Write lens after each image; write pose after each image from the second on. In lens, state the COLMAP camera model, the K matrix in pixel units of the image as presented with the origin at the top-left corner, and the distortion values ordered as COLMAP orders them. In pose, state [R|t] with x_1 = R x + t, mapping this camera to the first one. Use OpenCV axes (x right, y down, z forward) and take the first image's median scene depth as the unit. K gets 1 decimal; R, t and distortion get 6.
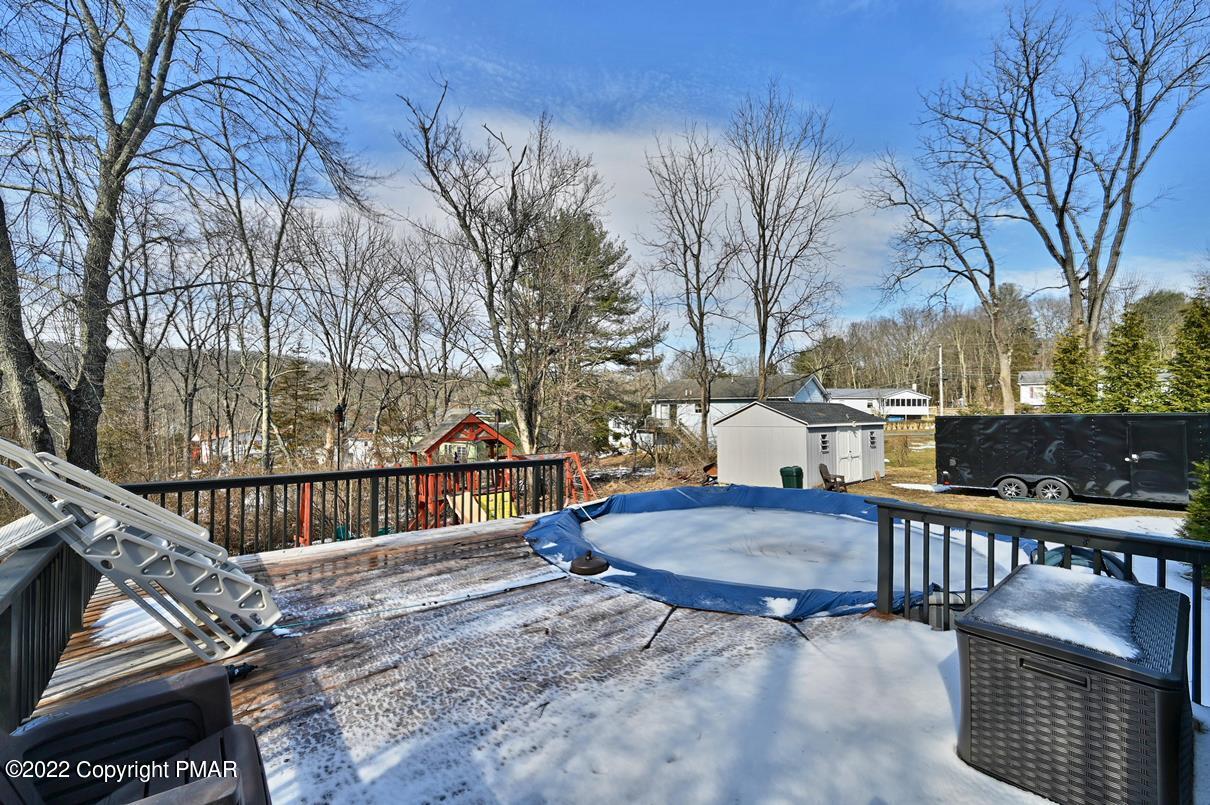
lens RADIAL K [[538.0, 0, 602.3], [0, 538.0, 401.7], [0, 0, 1]] dist [0.002065, 0.000076]
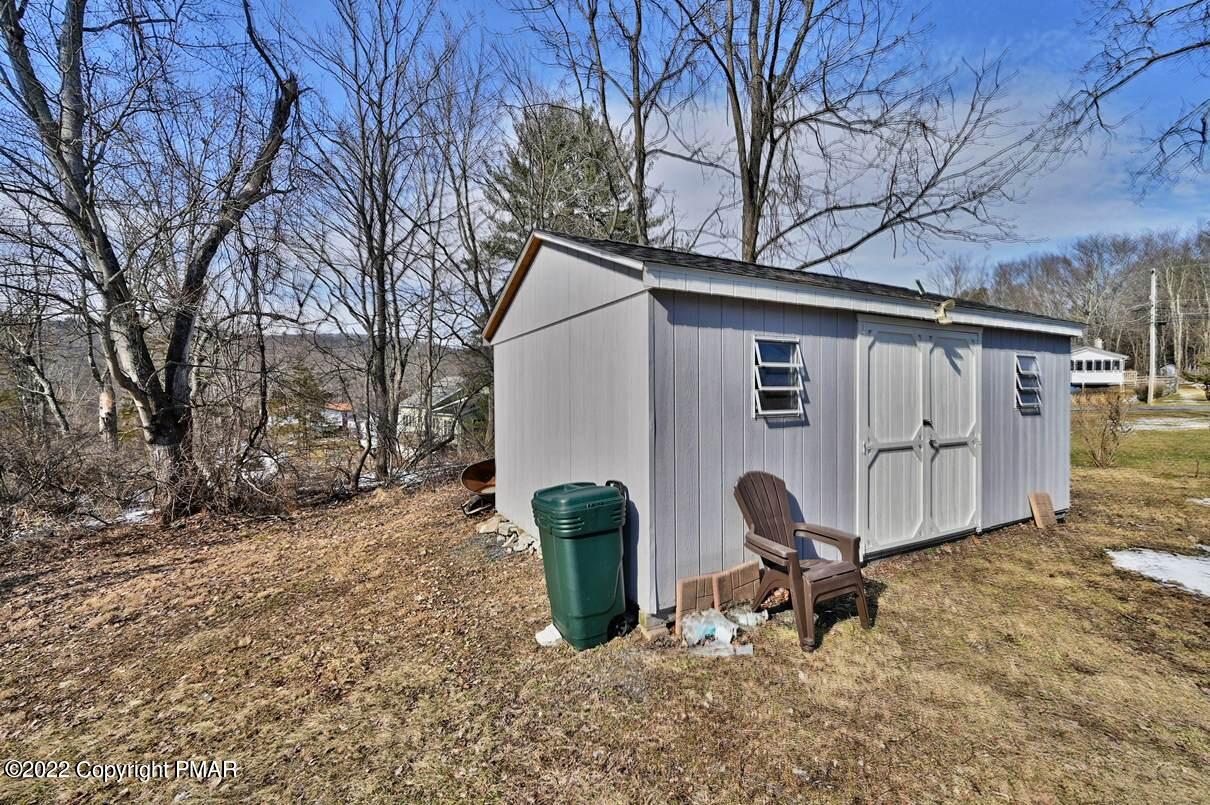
lens RADIAL K [[503.8, 0, 609.2], [0, 503.8, 399.4], [0, 0, 1]] dist [-0.003731, -0.000238]
pose [[0.973614, 0.007113, -0.228089, 0.249830], [0.000831, 0.999397, 0.034715, 0.049538], [0.228198, -0.033989, 0.973021, 0.497323]]
